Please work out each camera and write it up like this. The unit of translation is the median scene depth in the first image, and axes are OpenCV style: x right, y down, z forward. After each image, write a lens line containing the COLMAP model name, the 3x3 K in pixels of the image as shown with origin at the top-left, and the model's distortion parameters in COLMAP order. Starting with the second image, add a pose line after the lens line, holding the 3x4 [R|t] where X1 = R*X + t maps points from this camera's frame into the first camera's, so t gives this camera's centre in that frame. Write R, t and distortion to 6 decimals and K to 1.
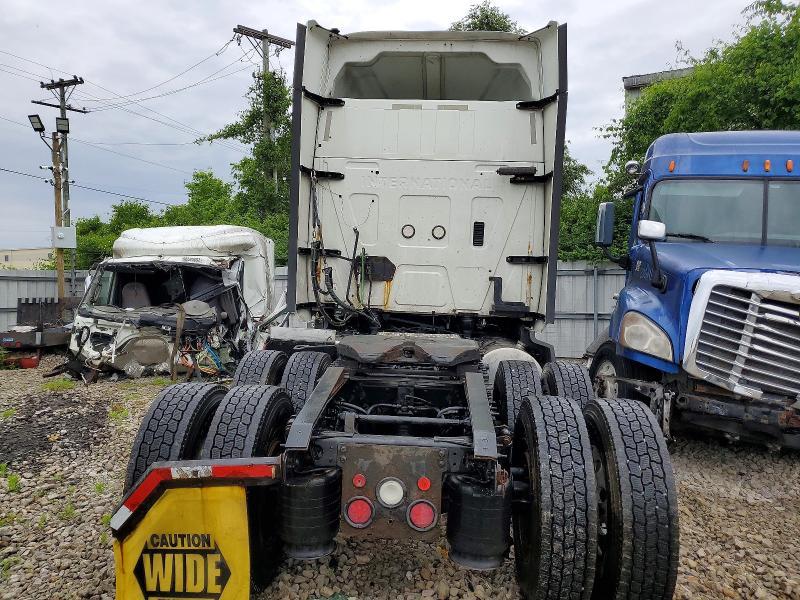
lens RADIAL K [[619.3, 0, 391.8], [0, 619.3, 286.4], [0, 0, 1]] dist [0.048037, -0.037341]
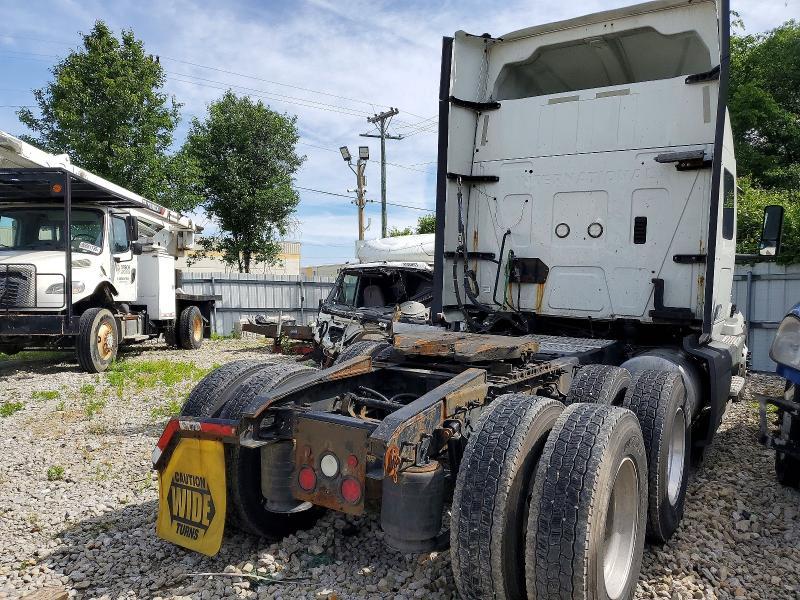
lens RADIAL K [[619.3, 0, 396.4], [0, 619.3, 296.4], [0, 0, 1]] dist [0.048037, -0.037341]
pose [[0.867128, 0.014371, -0.497877, 0.282459], [-0.012436, 0.999897, 0.007201, 0.007847], [0.497929, -0.000053, 0.867218, 0.045952]]
